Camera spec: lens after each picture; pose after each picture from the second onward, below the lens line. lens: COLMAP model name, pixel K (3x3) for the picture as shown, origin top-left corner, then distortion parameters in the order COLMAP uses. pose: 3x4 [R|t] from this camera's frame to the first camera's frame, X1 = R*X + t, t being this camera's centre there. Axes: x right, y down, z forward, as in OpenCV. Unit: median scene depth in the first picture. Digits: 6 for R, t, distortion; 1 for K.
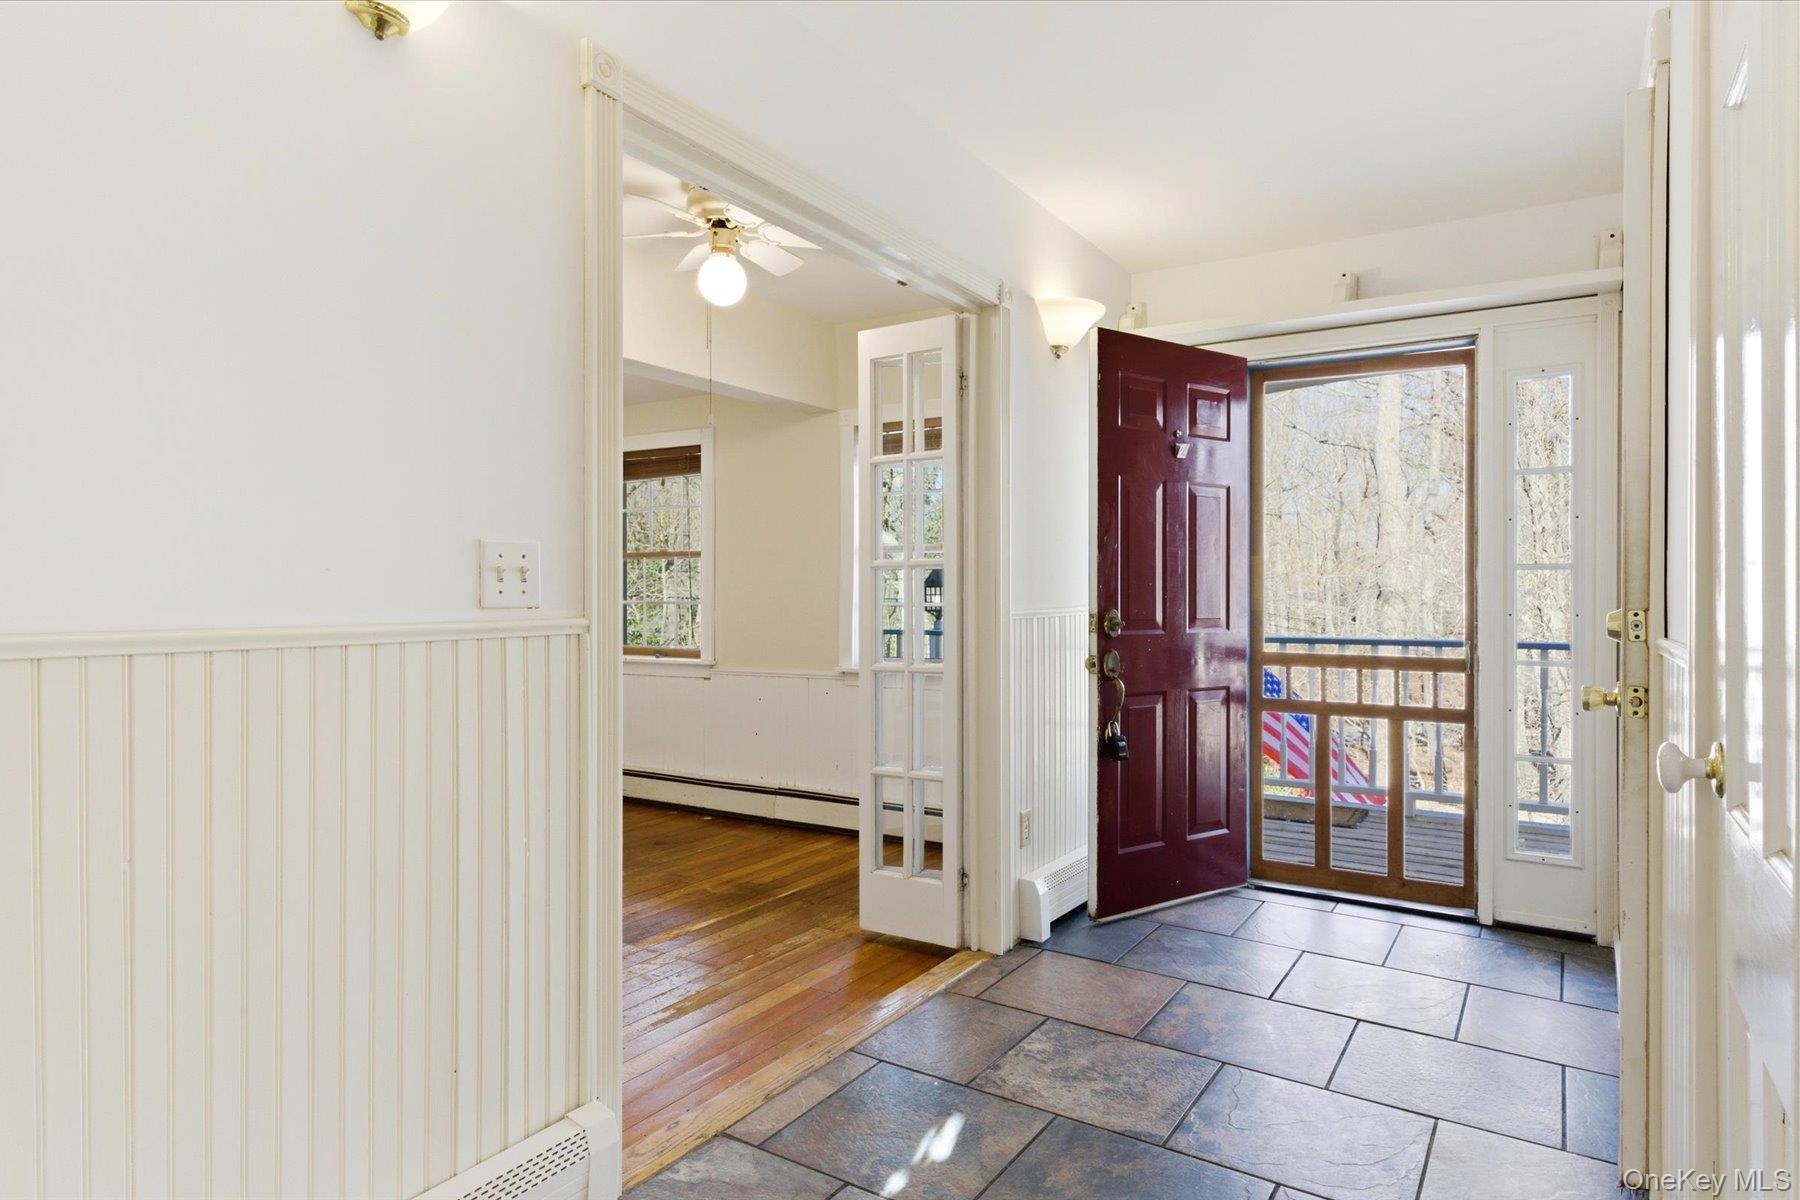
lens RADIAL K [[1011.0, 0, 900.0], [0, 1011.0, 600.0], [0, 0, 1]] dist [0.002539, 0.000171]
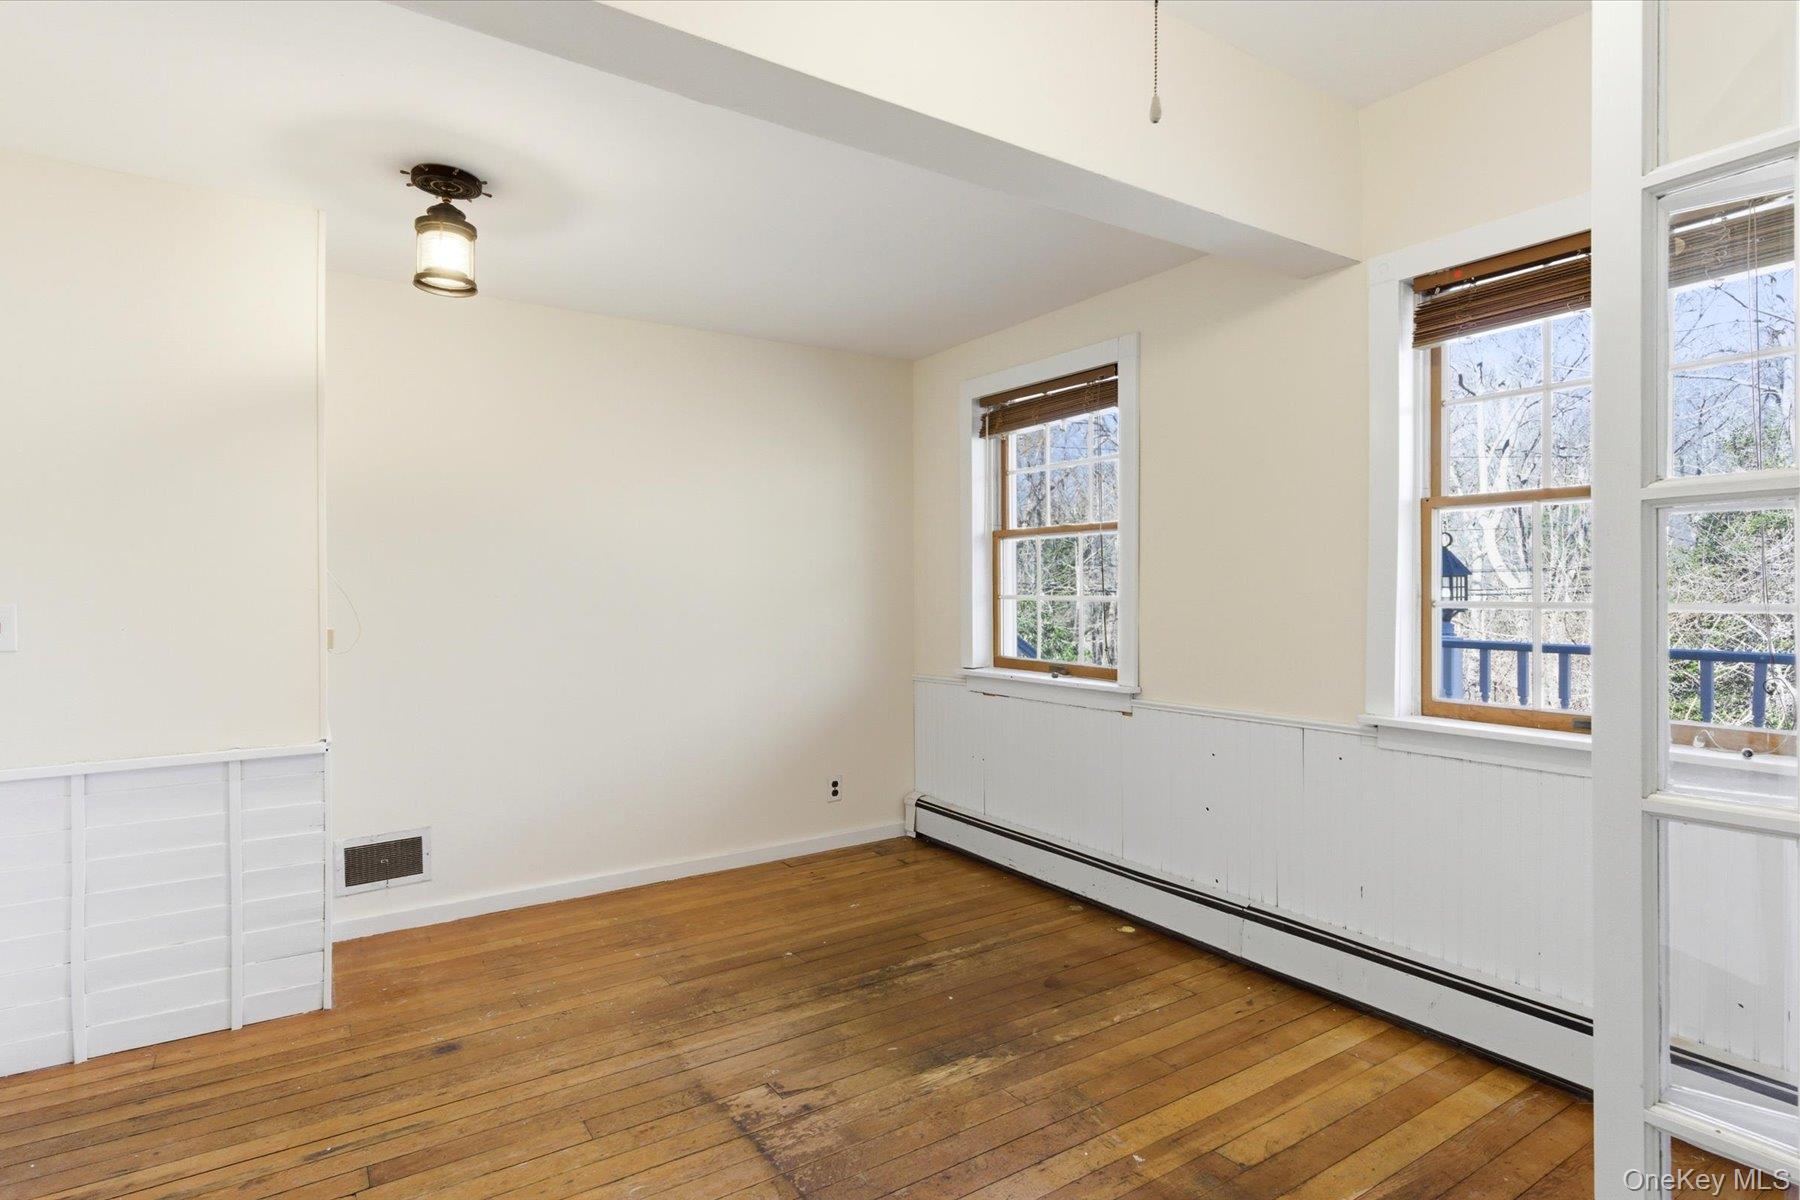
lens RADIAL K [[911.7, 0, 907.2], [0, 911.7, 593.7], [0, 0, 1]] dist [0.002594, 0.000380]
pose [[0.914662, 0.000219, -0.404219, -0.082091], [0.000086, 1.000000, 0.000737, -0.001624], [0.404219, -0.000709, 0.914662, 0.399319]]
